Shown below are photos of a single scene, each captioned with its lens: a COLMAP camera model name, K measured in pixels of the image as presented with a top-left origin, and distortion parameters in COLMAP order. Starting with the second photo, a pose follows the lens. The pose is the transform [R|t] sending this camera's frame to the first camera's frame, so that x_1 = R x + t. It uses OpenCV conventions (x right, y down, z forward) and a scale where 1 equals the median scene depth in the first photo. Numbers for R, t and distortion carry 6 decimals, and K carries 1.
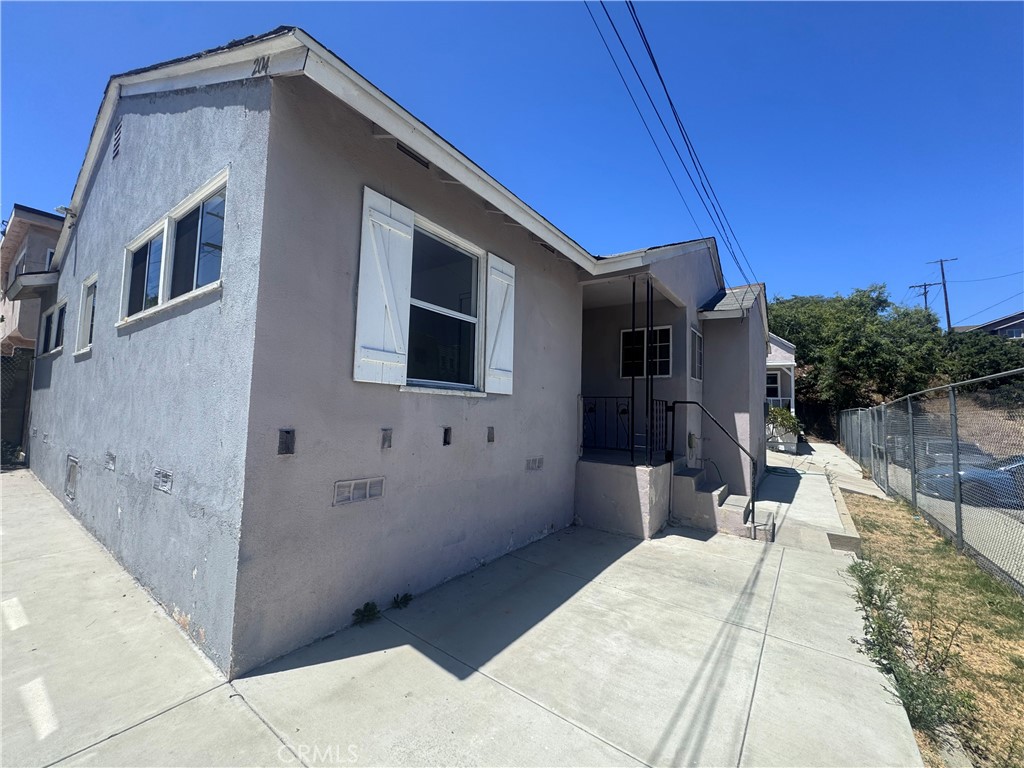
lens RADIAL K [[407.9, 0, 512.0], [0, 407.9, 384.0], [0, 0, 1]] dist [-0.008794, 0.000180]
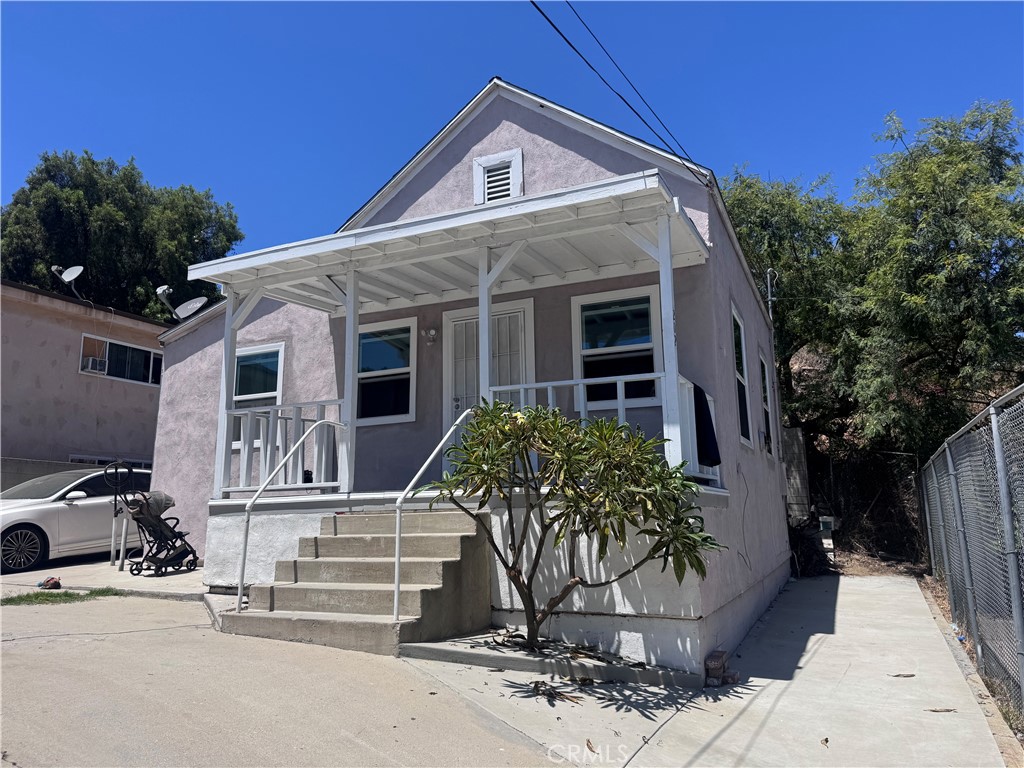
lens RADIAL K [[702.1, 0, 512.0], [0, 702.1, 384.0], [0, 0, 1]] dist [0.093208, -0.117969]
pose [[0.988057, -0.017322, 0.153114, 1.303937], [0.035715, 0.992347, -0.118206, 0.176272], [-0.149894, 0.122263, 0.981113, 1.573510]]
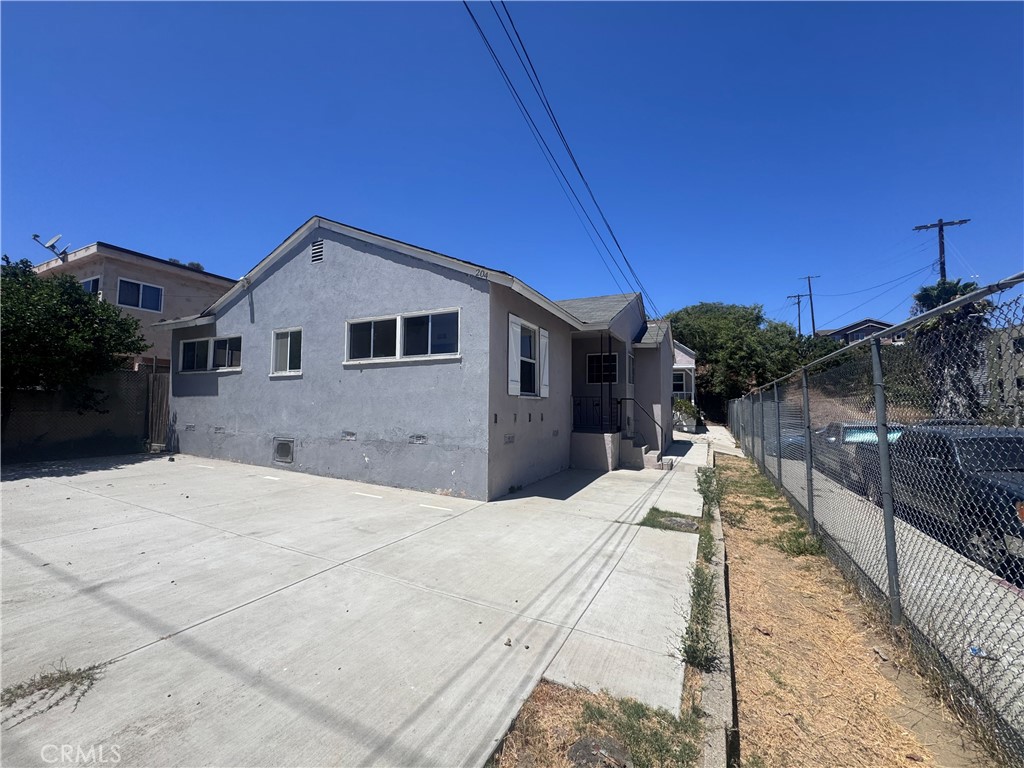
lens RADIAL K [[407.9, 0, 512.0], [0, 407.9, 384.0], [0, 0, 1]] dist [-0.008794, 0.000180]
pose [[0.985970, -0.009921, 0.166630, -0.291126], [0.007418, 0.999850, 0.015639, -0.041040], [-0.166760, -0.014183, 0.985896, -0.535274]]
